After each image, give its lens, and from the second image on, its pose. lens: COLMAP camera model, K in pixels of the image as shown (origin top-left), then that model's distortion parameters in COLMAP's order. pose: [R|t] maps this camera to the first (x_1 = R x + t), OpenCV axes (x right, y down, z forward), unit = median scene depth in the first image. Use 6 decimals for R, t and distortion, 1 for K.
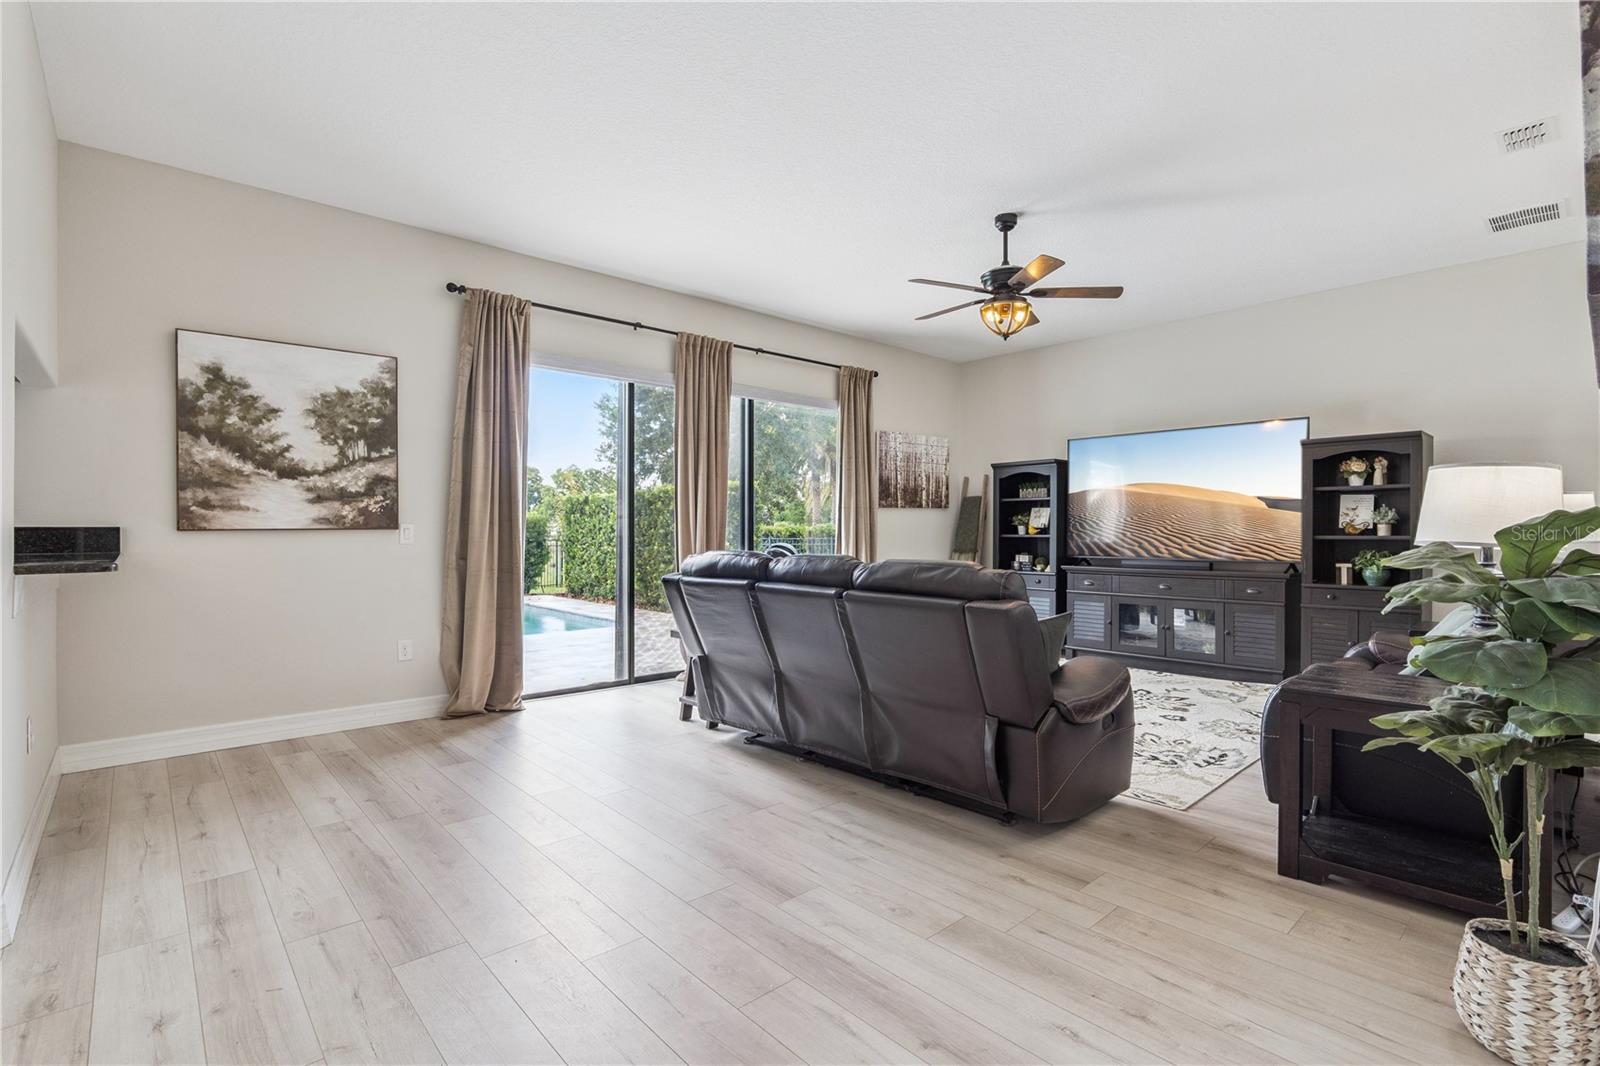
lens RADIAL K [[748.1, 0, 800.6], [0, 748.1, 532.5], [0, 0, 1]] dist [-0.021871, 0.006971]
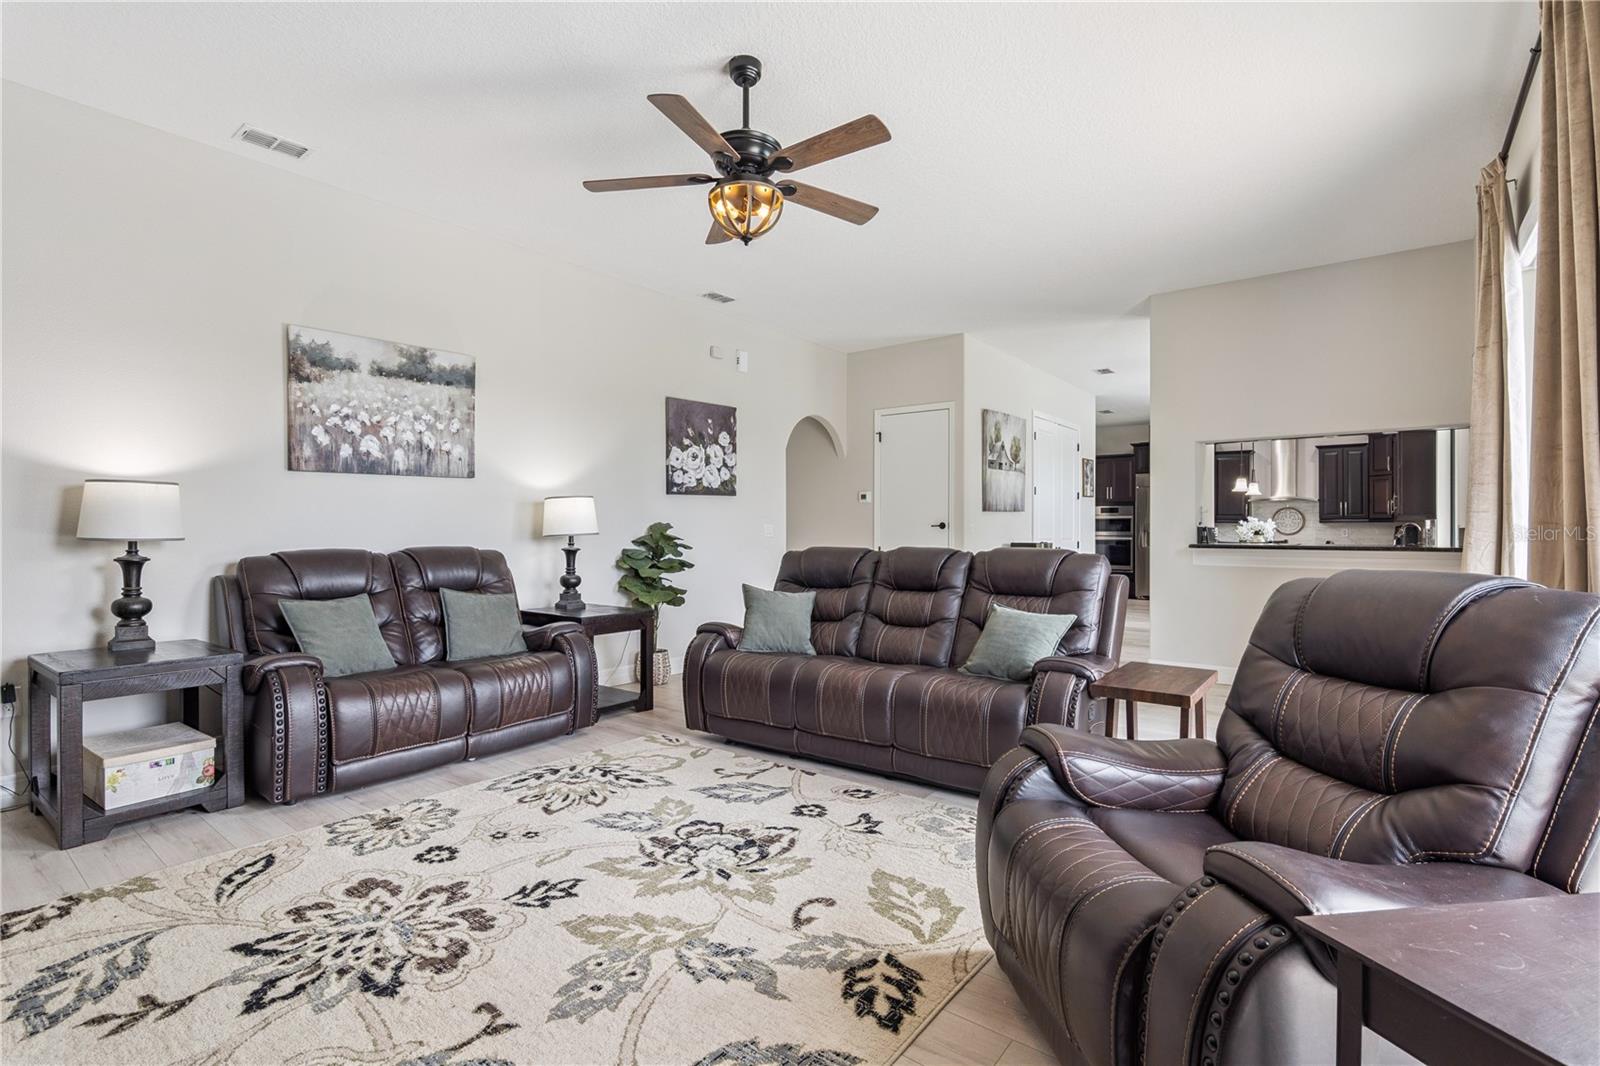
lens RADIAL K [[748.1, 0, 779.5], [0, 748.1, 528.7], [0, 0, 1]] dist [-0.021871, 0.006971]
pose [[-0.988908, -0.002787, -0.148502, 0.361199], [-0.002781, 0.999996, -0.000248, 0.001018], [0.148502, 0.000168, -0.988912, 1.742271]]
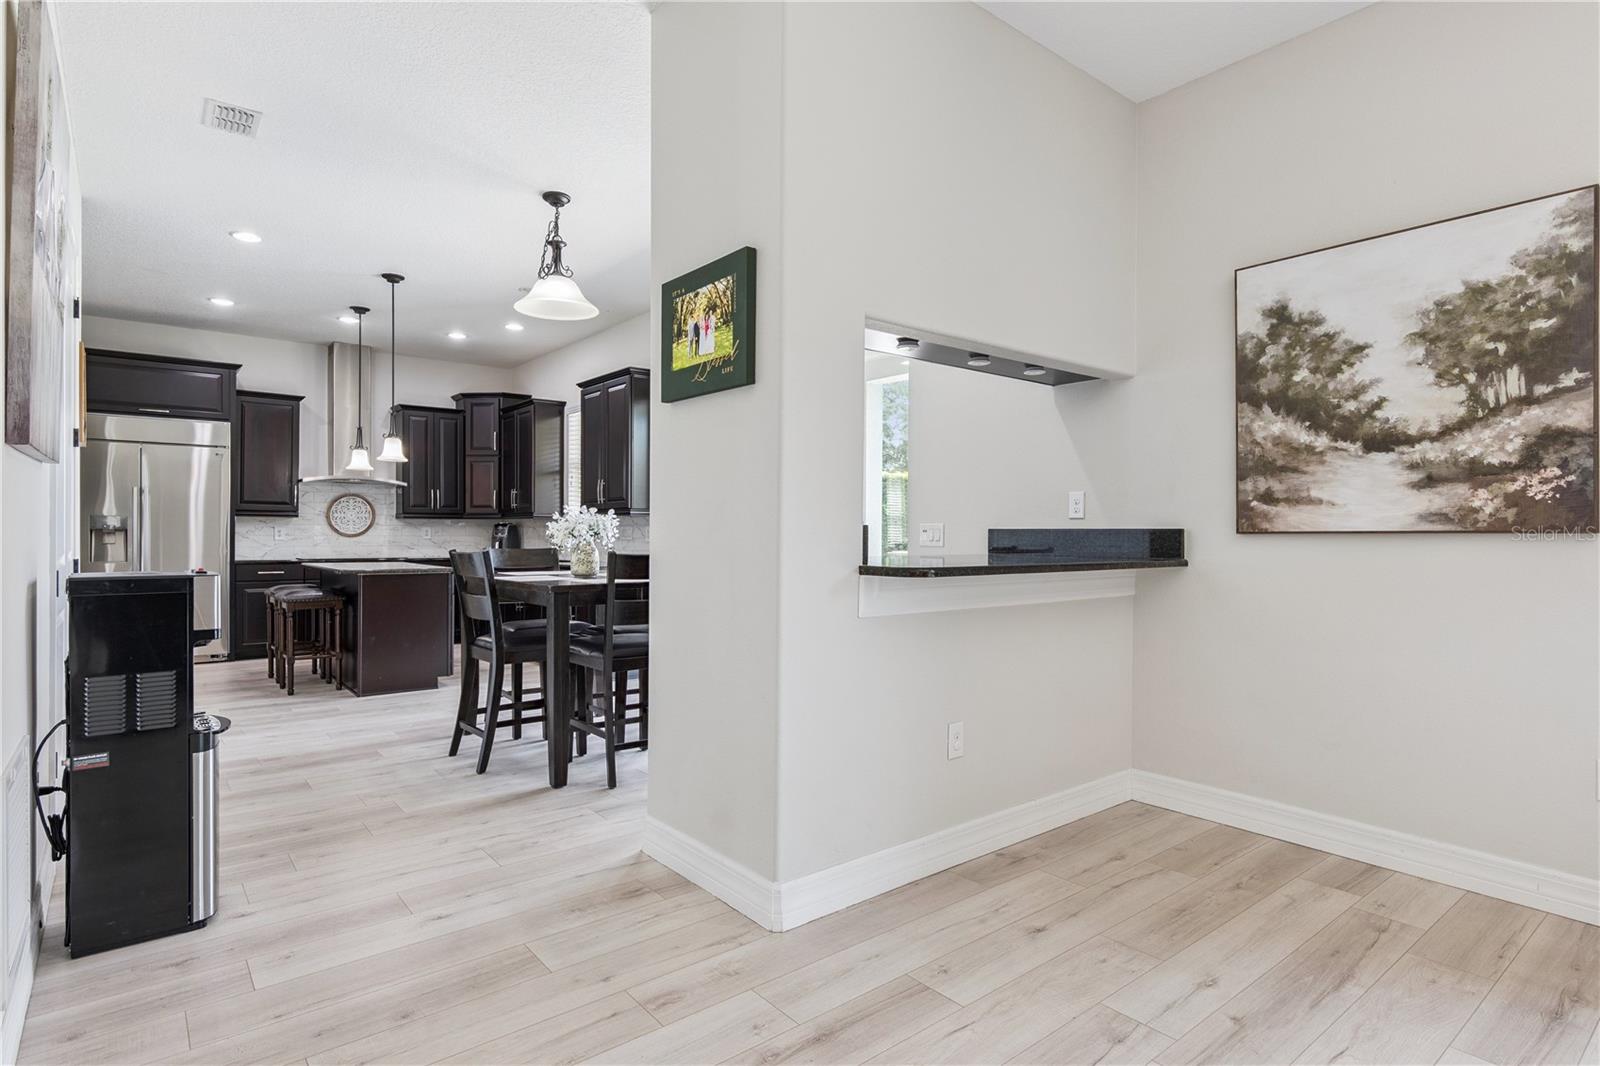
lens RADIAL K [[829.9, 0, 799.7], [0, 829.9, 536.4], [0, 0, 1]] dist [0.001159, -0.002143]
pose [[-0.057054, 0.005460, -0.998356, 0.040135], [-0.006927, 0.999959, 0.005865, -0.001261], [0.998347, 0.007250, -0.057014, 0.531695]]
